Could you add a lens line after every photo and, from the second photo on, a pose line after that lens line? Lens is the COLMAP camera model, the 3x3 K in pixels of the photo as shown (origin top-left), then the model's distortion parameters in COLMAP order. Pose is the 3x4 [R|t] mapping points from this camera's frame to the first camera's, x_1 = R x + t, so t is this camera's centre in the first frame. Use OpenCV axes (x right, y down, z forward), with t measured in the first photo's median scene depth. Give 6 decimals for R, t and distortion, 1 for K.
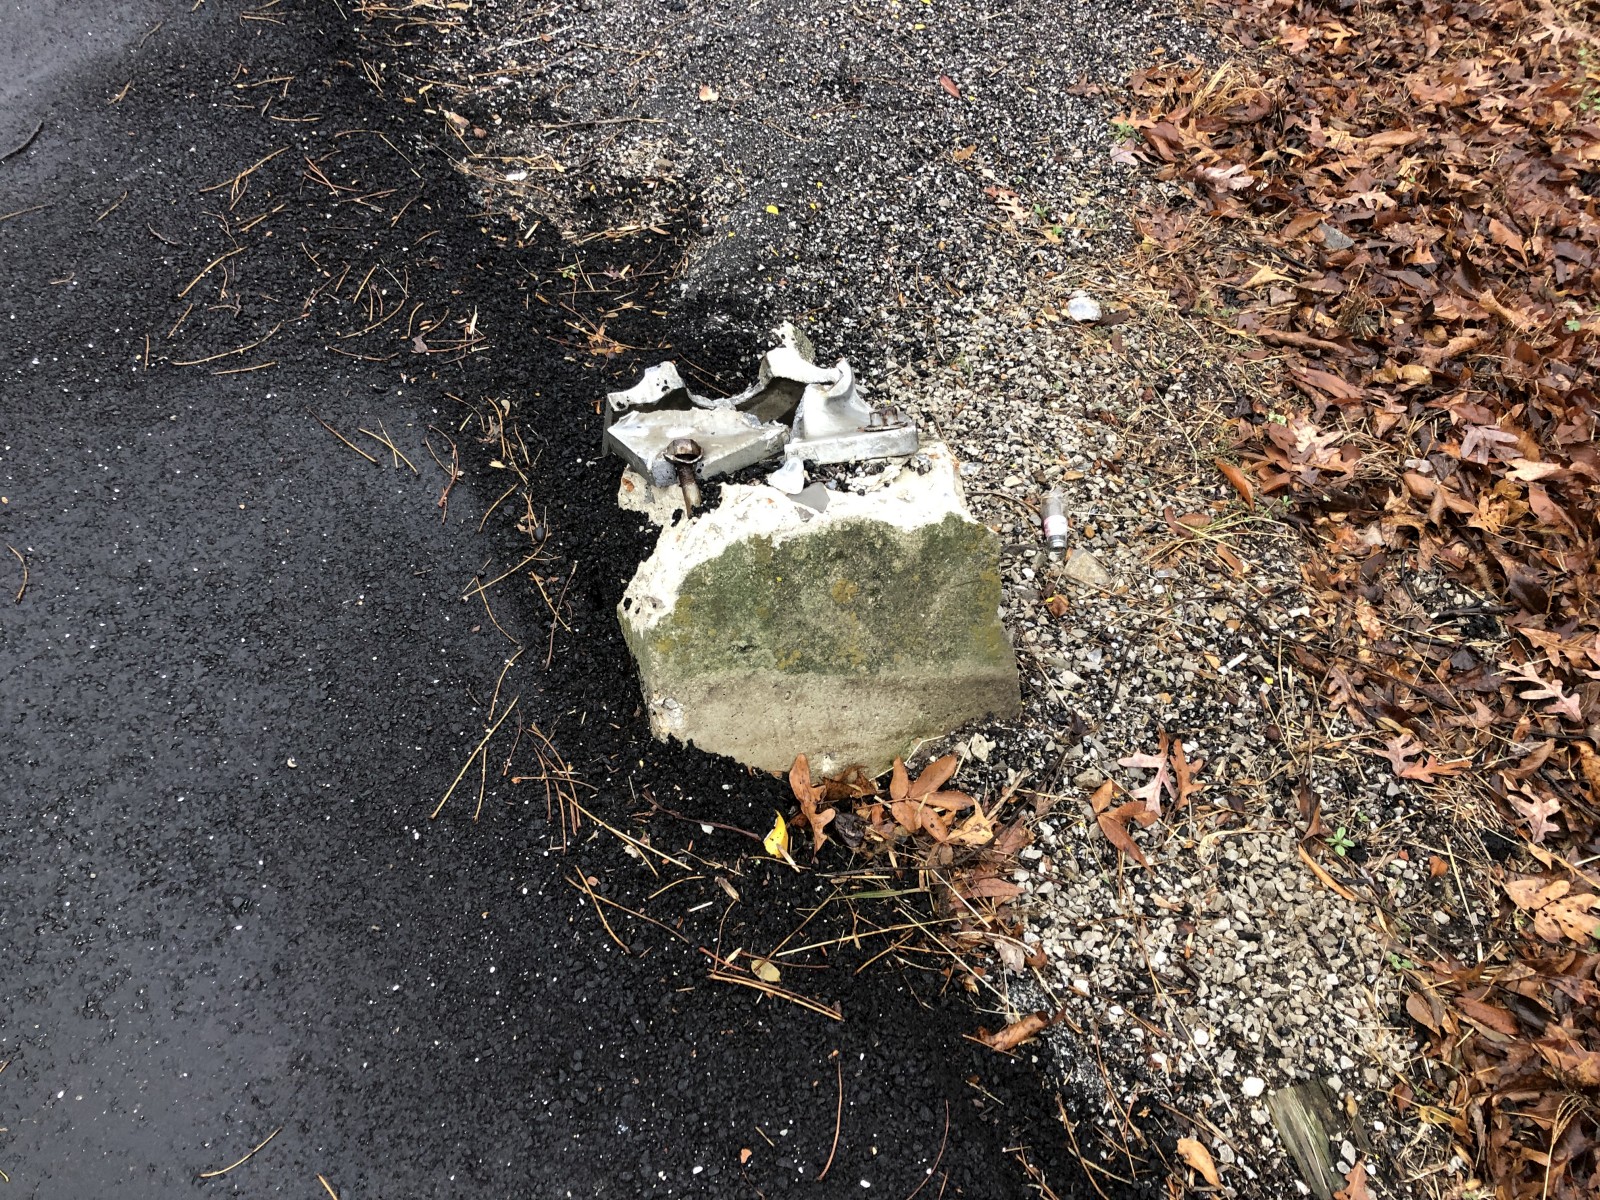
lens RADIAL K [[1271.5, 0, 800.0], [0, 1271.5, 600.0], [0, 0, 1]] dist [0.031564, 0.004947]
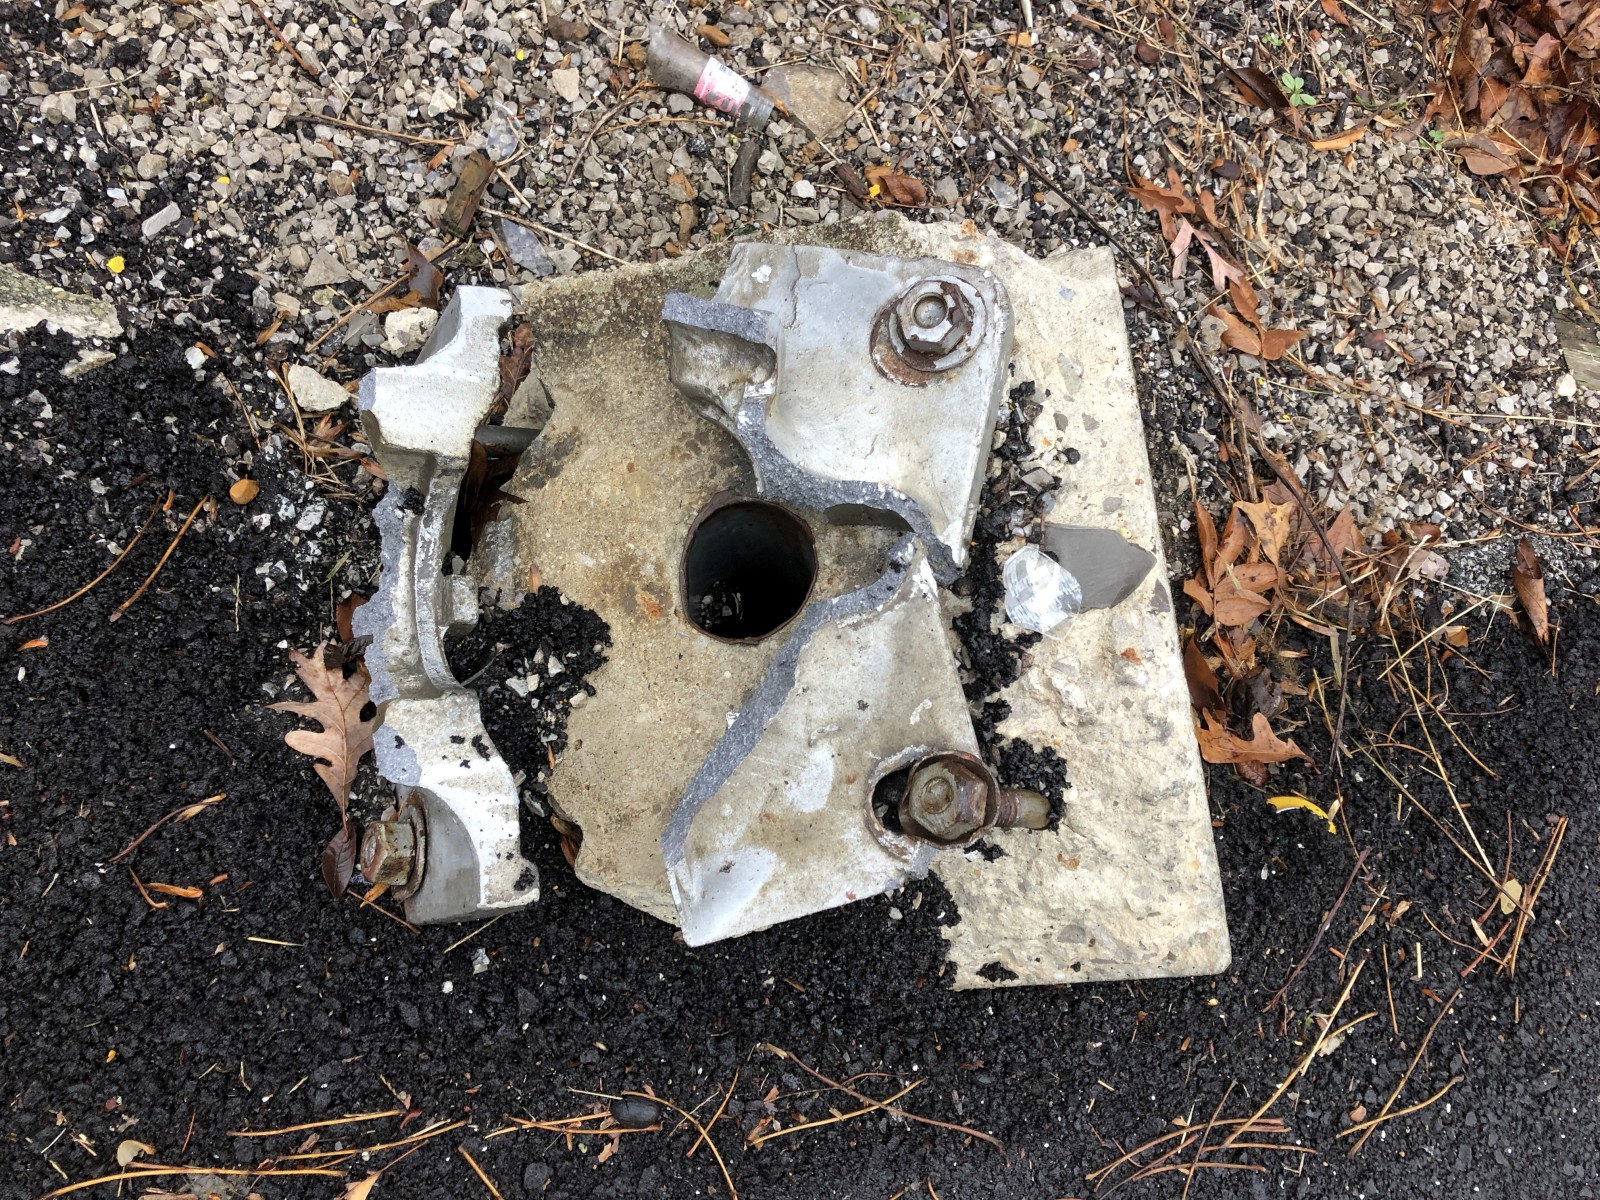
lens RADIAL K [[1271.5, 0, 800.0], [0, 1271.5, 600.0], [0, 0, 1]] dist [0.031564, 0.004947]
pose [[0.296991, -0.926330, 0.231753, -0.138011], [0.479398, 0.354546, 0.802792, -0.483628], [-0.825817, -0.127320, 0.549378, 0.799236]]
